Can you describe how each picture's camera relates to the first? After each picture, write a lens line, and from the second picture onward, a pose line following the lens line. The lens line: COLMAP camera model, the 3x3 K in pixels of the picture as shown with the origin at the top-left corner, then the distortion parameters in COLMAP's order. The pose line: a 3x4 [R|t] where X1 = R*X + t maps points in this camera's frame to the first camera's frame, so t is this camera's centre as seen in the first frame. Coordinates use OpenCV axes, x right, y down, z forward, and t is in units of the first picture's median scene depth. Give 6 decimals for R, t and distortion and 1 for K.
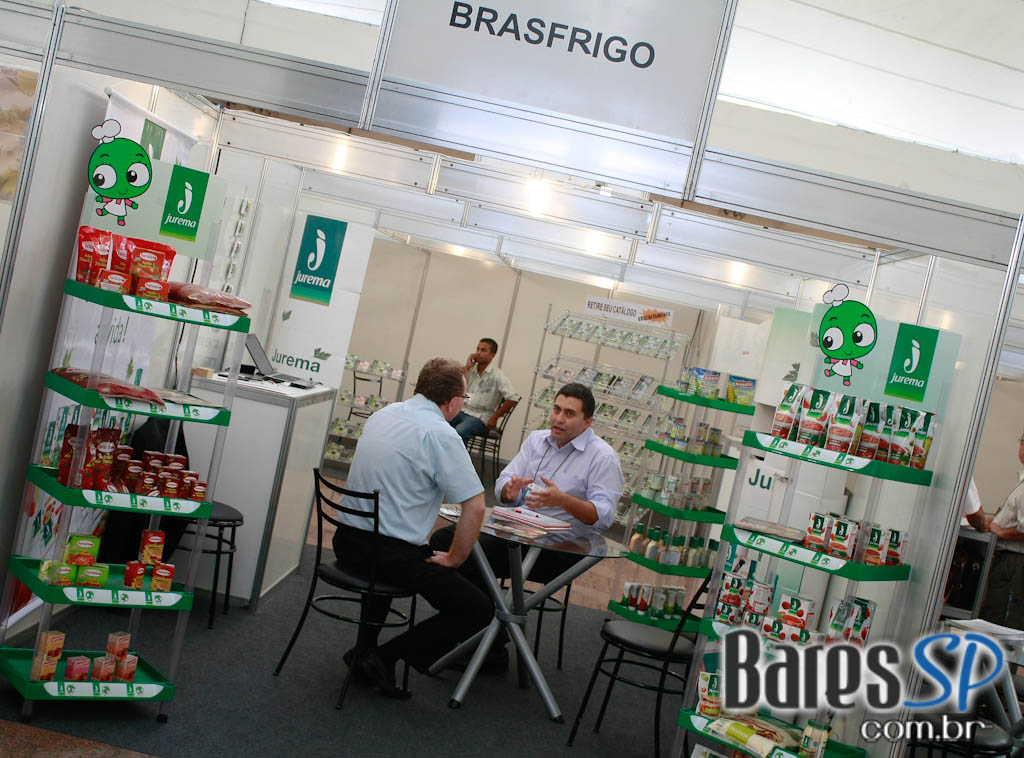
lens RADIAL K [[1516.4, 0, 512.0], [0, 1516.4, 379.0], [0, 0, 1]] dist [-0.000228, 0.000976]
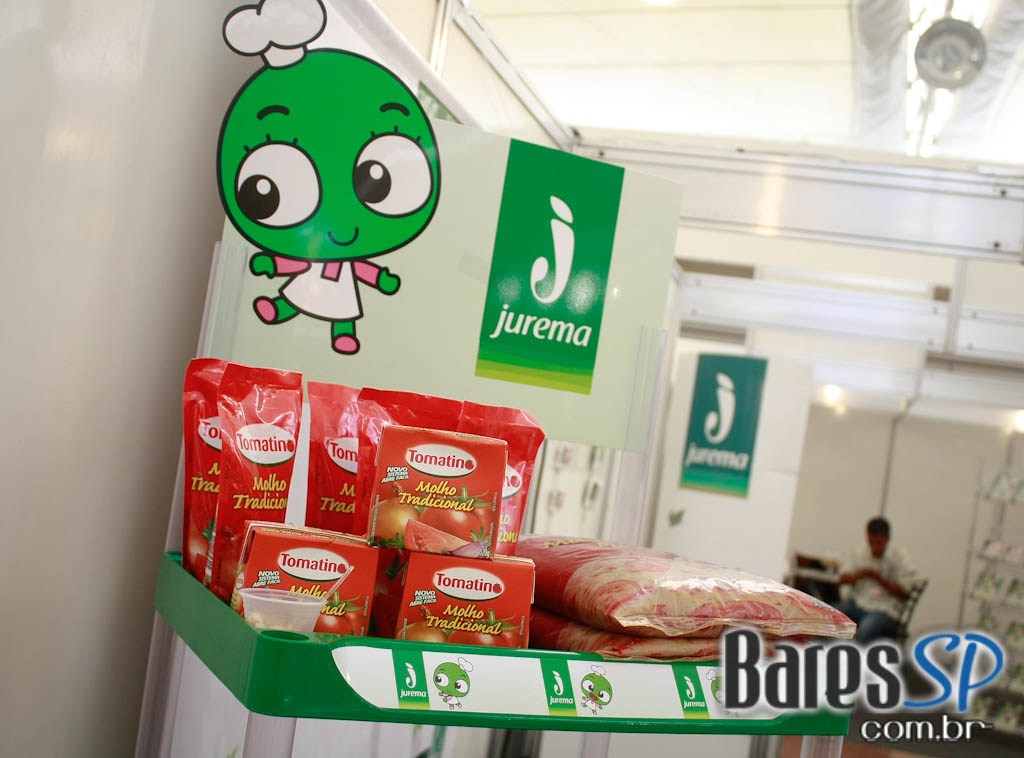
lens RADIAL K [[1254.4, 0, 512.0], [0, 1254.4, 379.0], [0, 0, 1]] dist [-0.008615, -0.008082]
pose [[0.979327, -0.081343, -0.185207, -0.185349], [0.059979, 0.991180, -0.118175, -0.067137], [0.193186, 0.104624, 0.975568, 0.783289]]
